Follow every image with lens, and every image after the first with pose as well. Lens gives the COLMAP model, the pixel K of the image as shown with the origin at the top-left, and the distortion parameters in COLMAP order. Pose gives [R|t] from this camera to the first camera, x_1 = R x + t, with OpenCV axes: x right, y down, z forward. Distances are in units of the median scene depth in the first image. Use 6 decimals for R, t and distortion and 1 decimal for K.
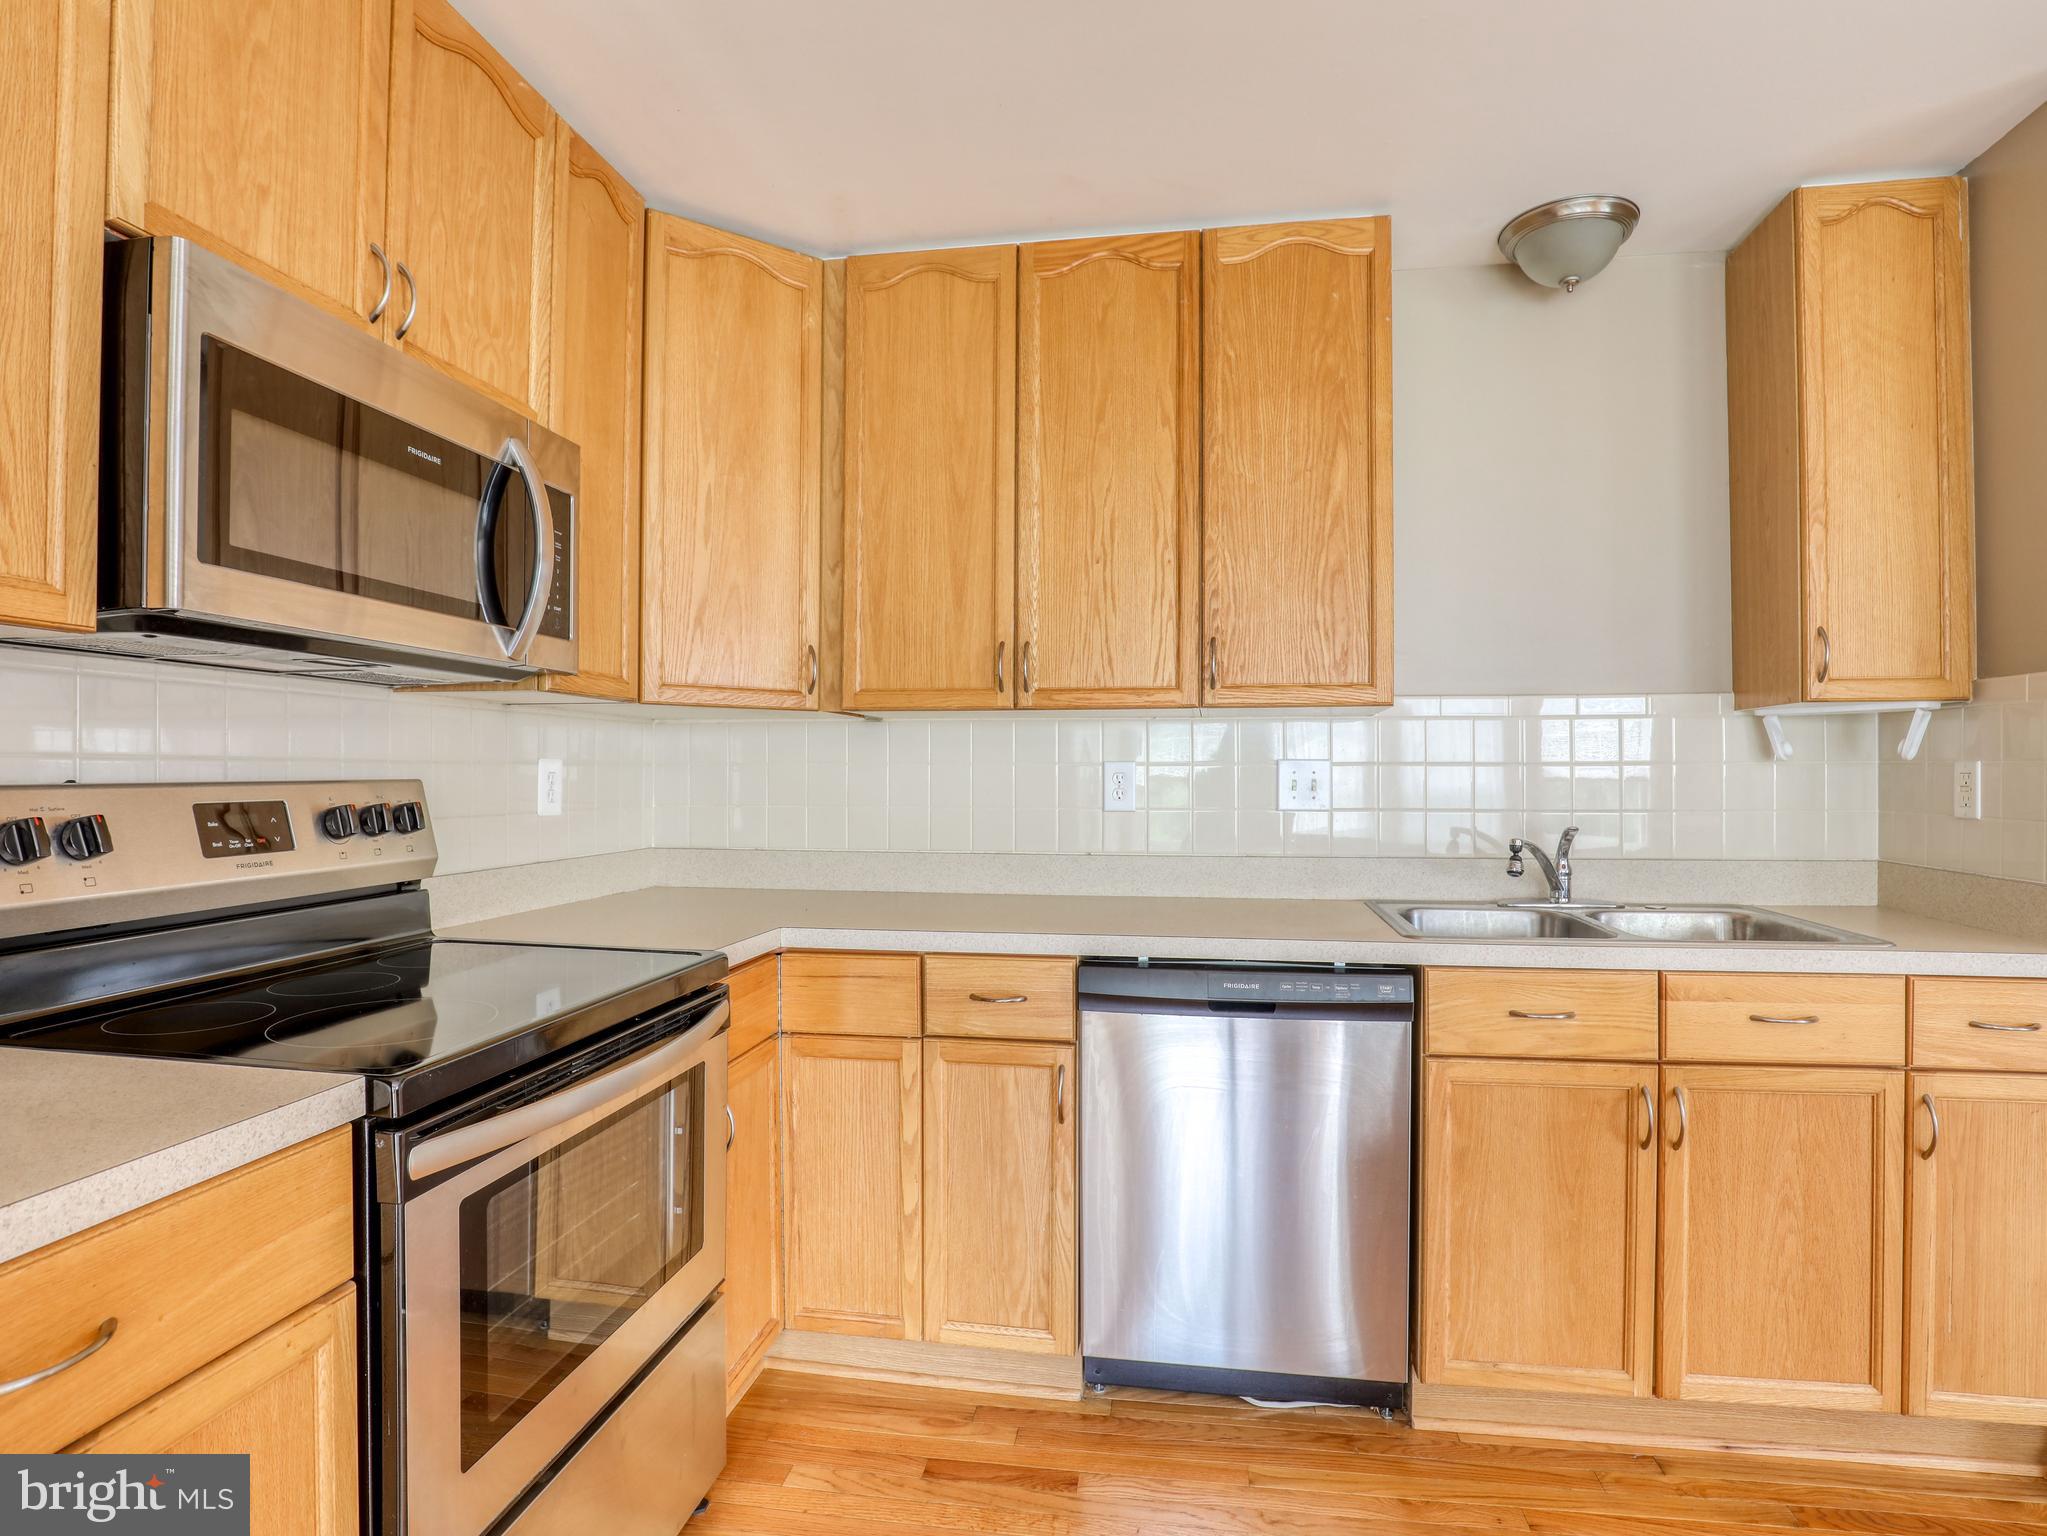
lens RADIAL K [[1070.2, 0, 1071.7], [0, 1070.2, 765.4], [0, 0, 1]] dist [-0.031885, 0.003519]
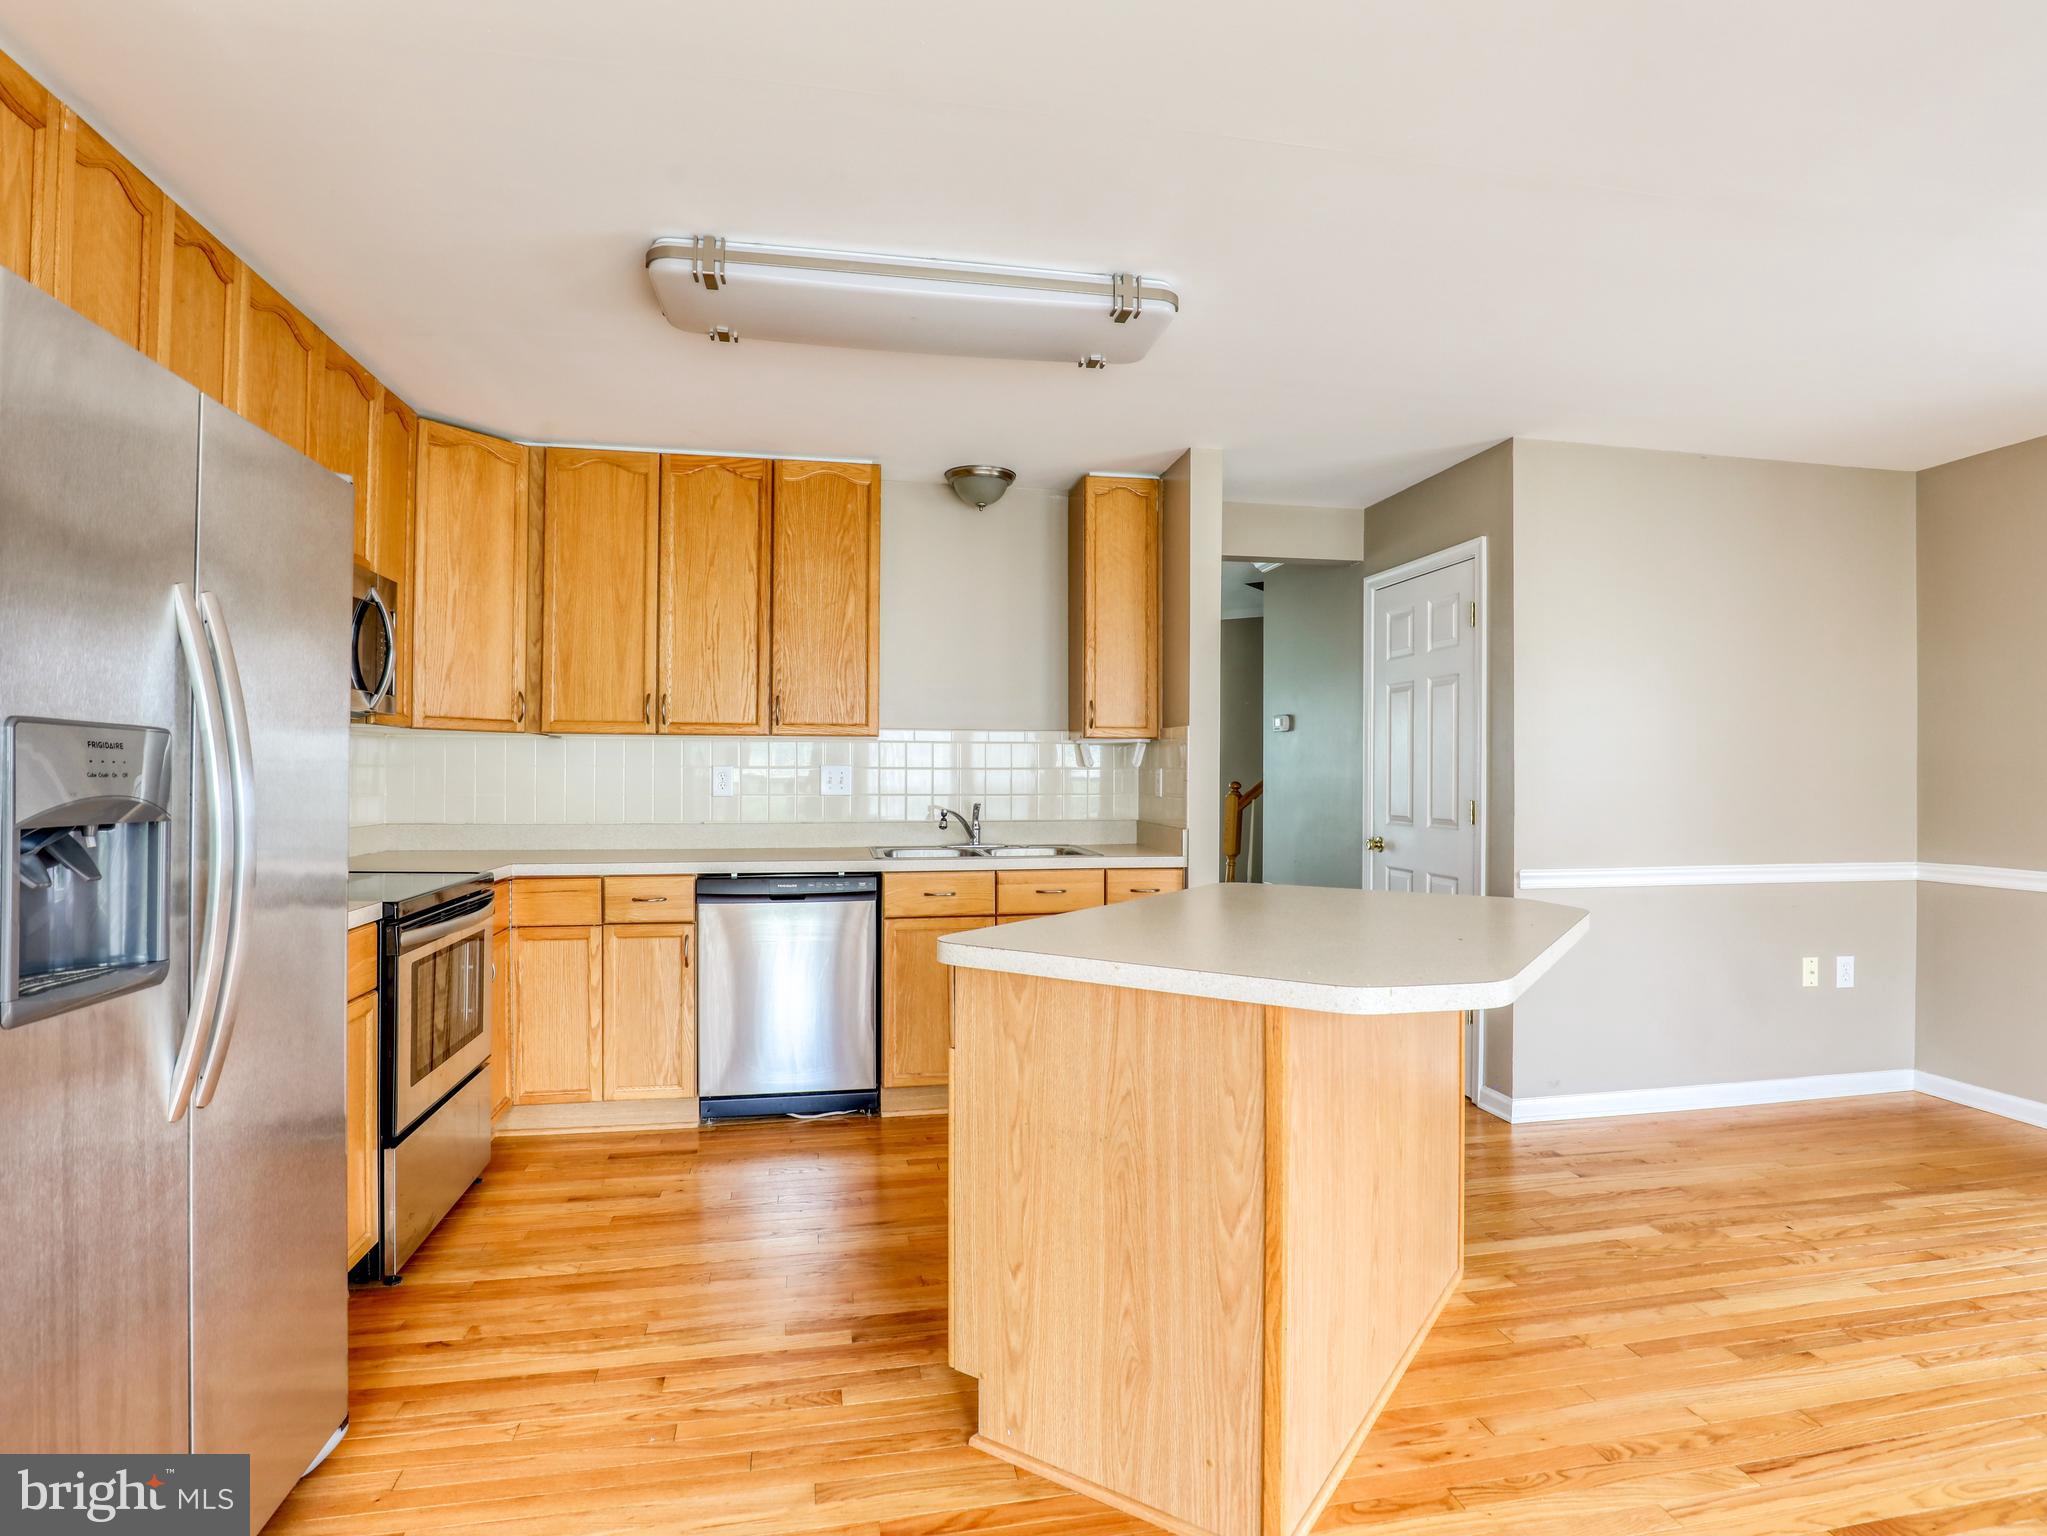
lens RADIAL K [[1070.2, 0, 1058.1], [0, 1070.2, 774.0], [0, 0, 1]] dist [-0.031885, 0.003519]
pose [[0.941886, 0.003844, 0.335910, -0.024047], [-0.006405, 0.999958, 0.006515, -0.006462], [-0.335871, -0.008288, 0.941872, -0.873074]]
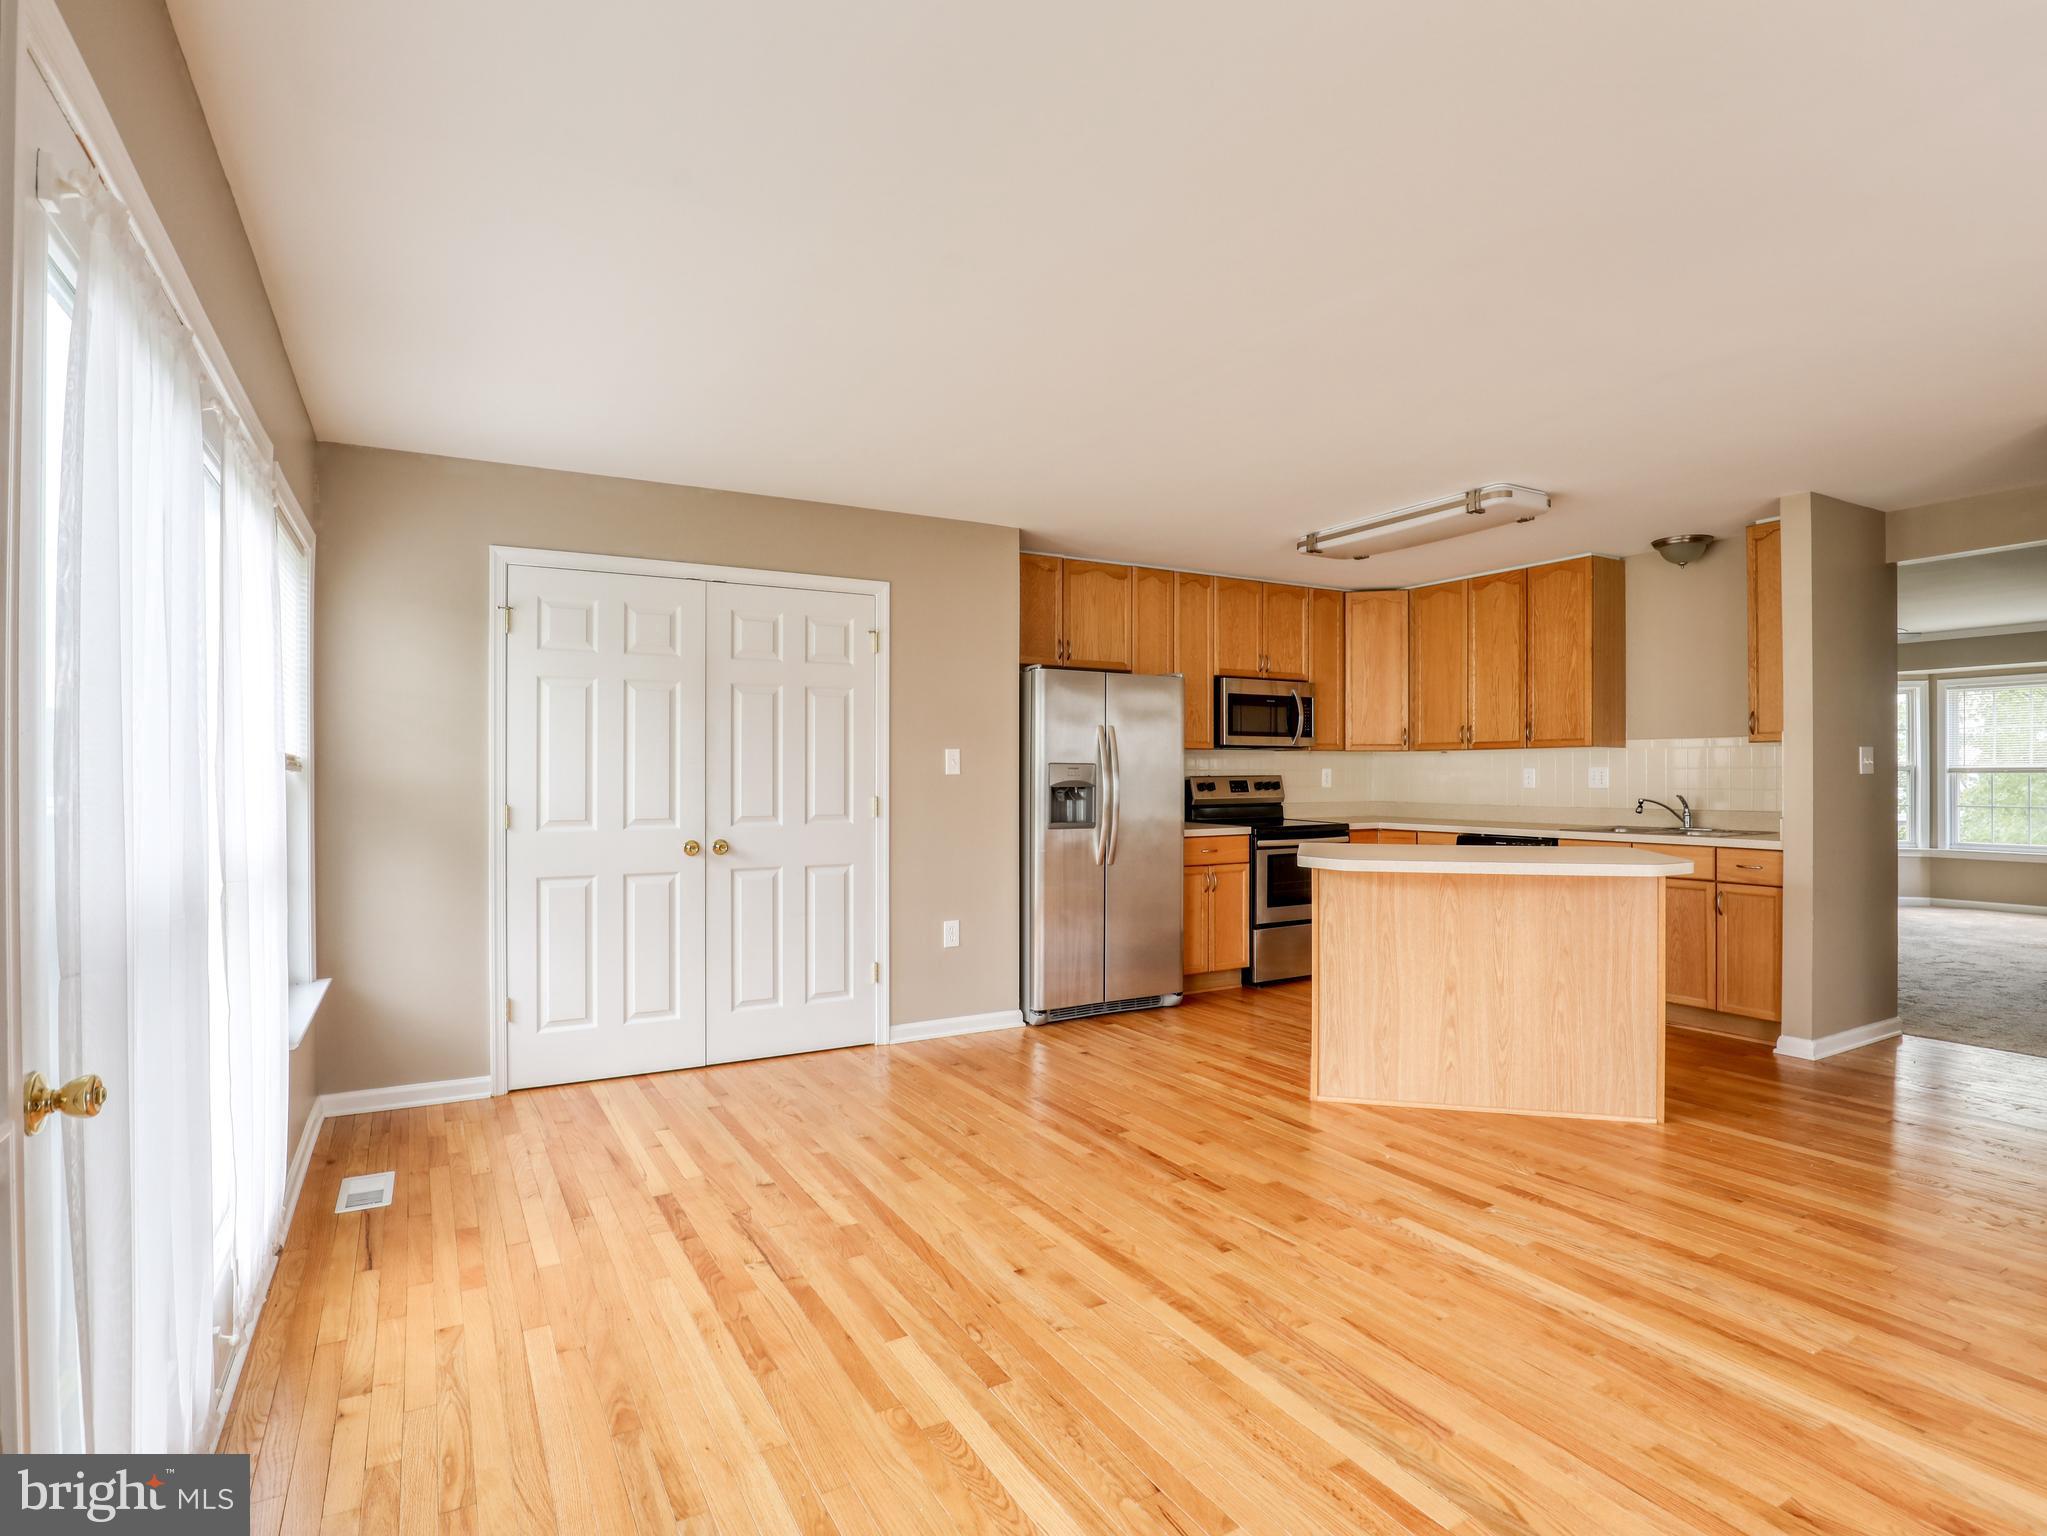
lens RADIAL K [[1070.2, 0, 985.9], [0, 1070.2, 779.8], [0, 0, 1]] dist [-0.031885, 0.003519]
pose [[0.582810, 0.002400, -0.812605, 1.635168], [0.010025, 0.999898, 0.010143, -0.017347], [0.812547, -0.014058, 0.582726, -1.812292]]
